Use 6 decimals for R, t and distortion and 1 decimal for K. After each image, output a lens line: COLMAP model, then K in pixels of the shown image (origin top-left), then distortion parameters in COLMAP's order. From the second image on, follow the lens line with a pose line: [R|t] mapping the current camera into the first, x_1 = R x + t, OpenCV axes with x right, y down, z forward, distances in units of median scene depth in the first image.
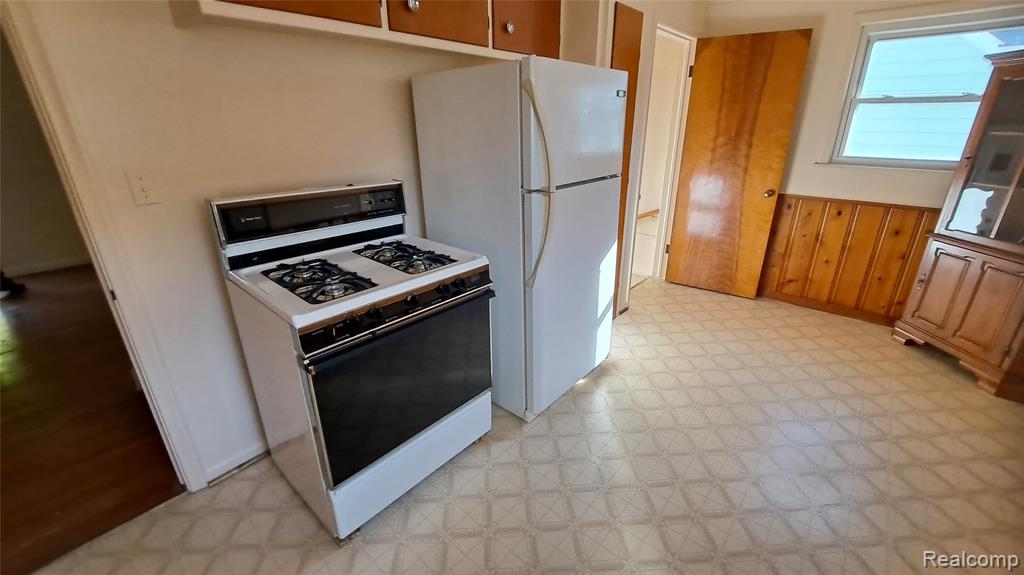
lens RADIAL K [[410.5, 0, 515.5], [0, 410.5, 275.4], [0, 0, 1]] dist [-0.011992, -0.000251]
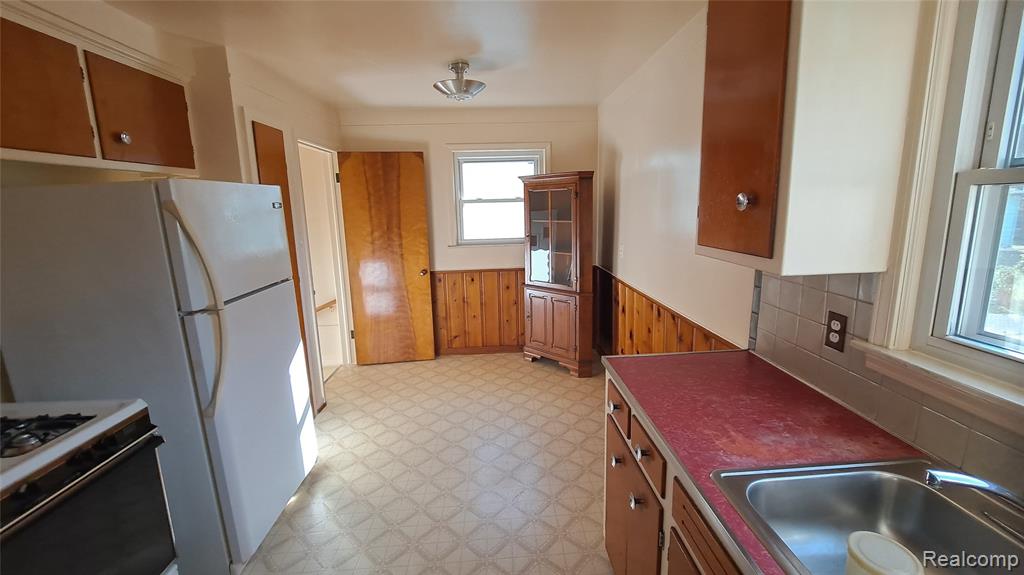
lens RADIAL K [[410.5, 0, 515.5], [0, 410.5, 275.4], [0, 0, 1]] dist [-0.011992, -0.000251]
pose [[0.718569, -0.133712, 0.682481, -0.035276], [0.264295, 0.960220, -0.090143, -0.007494], [-0.643278, 0.245150, 0.725323, -0.096129]]
